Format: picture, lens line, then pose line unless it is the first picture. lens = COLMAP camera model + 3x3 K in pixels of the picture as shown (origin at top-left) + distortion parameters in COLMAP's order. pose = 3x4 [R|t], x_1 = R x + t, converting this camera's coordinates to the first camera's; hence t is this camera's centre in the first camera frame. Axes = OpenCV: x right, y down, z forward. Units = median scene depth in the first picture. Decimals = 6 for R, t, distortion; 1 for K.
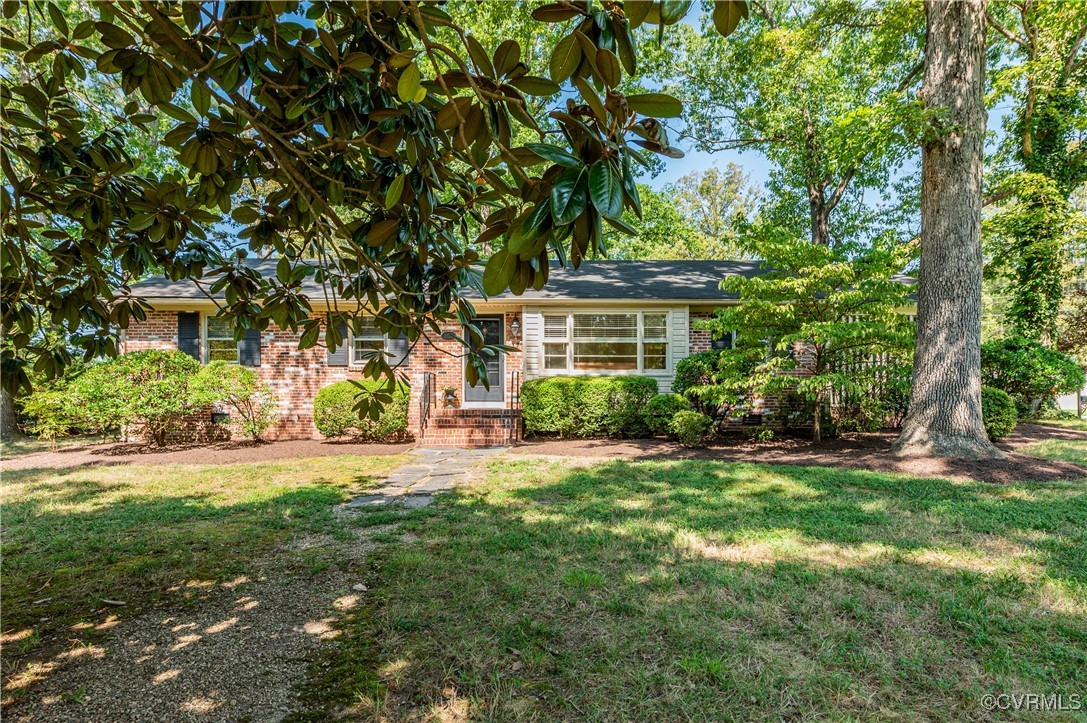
lens RADIAL K [[488.5, 0, 536.9], [0, 488.5, 353.2], [0, 0, 1]] dist [0.000390, -0.000292]
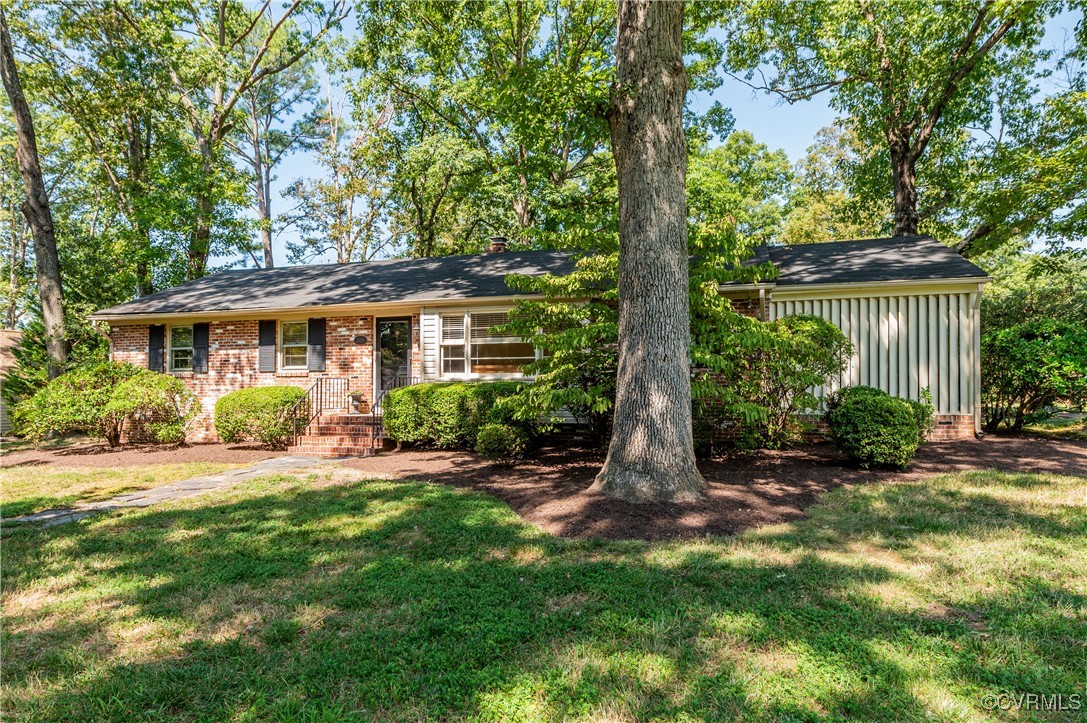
lens RADIAL K [[525.3, 0, 558.3], [0, 525.3, 324.2], [0, 0, 1]] dist [0.000435, 0.000031]
pose [[0.967126, -0.034986, -0.251878, 0.491126], [0.027503, 0.999071, -0.033169, -0.021942], [0.252805, 0.025151, 0.967190, 0.069751]]
